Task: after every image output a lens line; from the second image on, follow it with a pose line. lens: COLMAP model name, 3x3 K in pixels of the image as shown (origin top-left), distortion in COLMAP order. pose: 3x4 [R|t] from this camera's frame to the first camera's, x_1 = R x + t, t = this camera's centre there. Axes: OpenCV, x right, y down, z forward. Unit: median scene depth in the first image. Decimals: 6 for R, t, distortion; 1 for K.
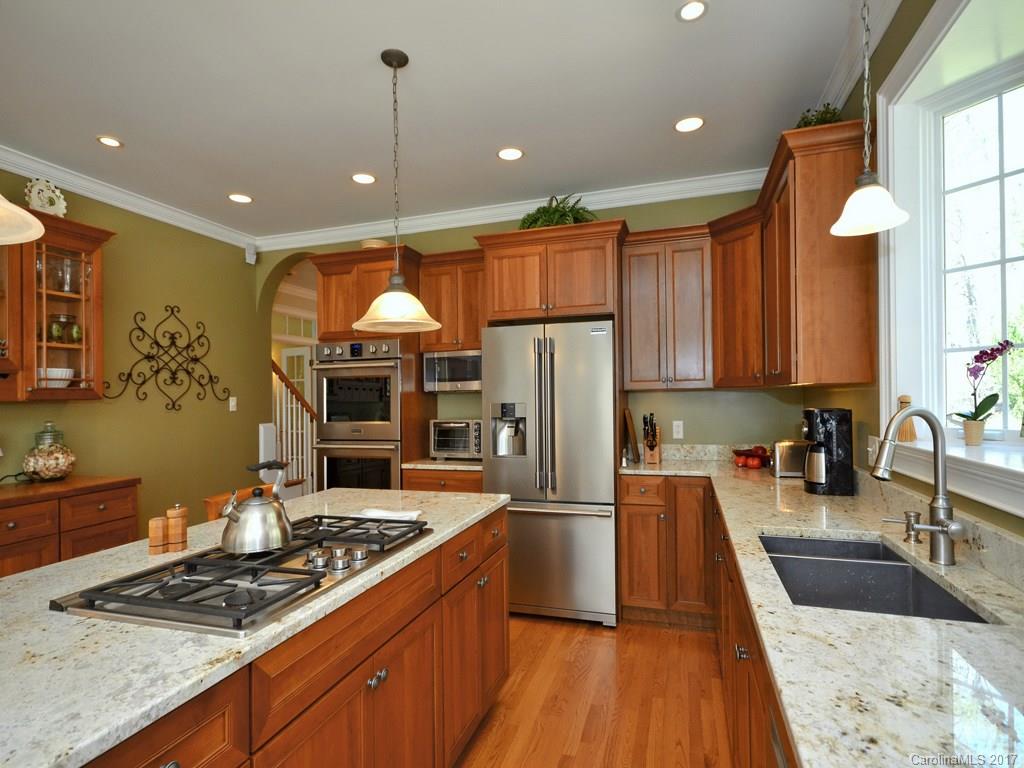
lens RADIAL K [[533.2, 0, 510.0], [0, 533.2, 392.1], [0, 0, 1]] dist [0.003552, 0.001057]
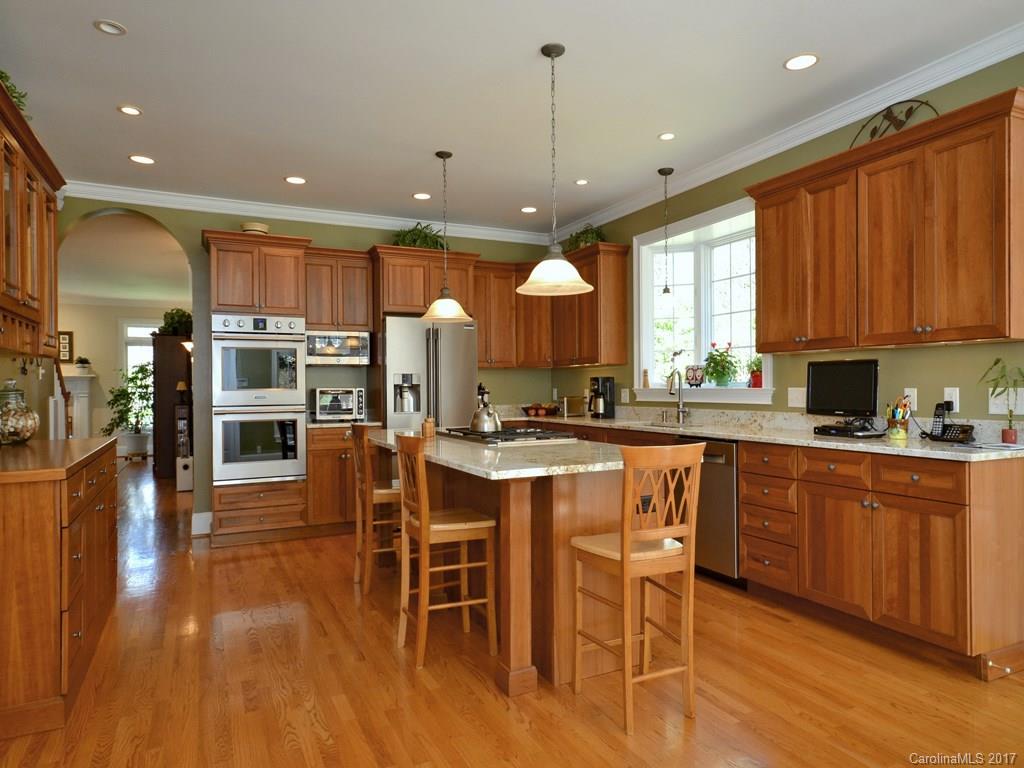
lens RADIAL K [[658.5, 0, 515.7], [0, 658.5, 385.6], [0, 0, 1]] dist [-0.000380, 0.000022]
pose [[0.712950, 0.013380, 0.701088, -1.045111], [-0.009273, 0.999910, -0.009653, 0.068582], [-0.701154, 0.000381, 0.713010, -0.414735]]
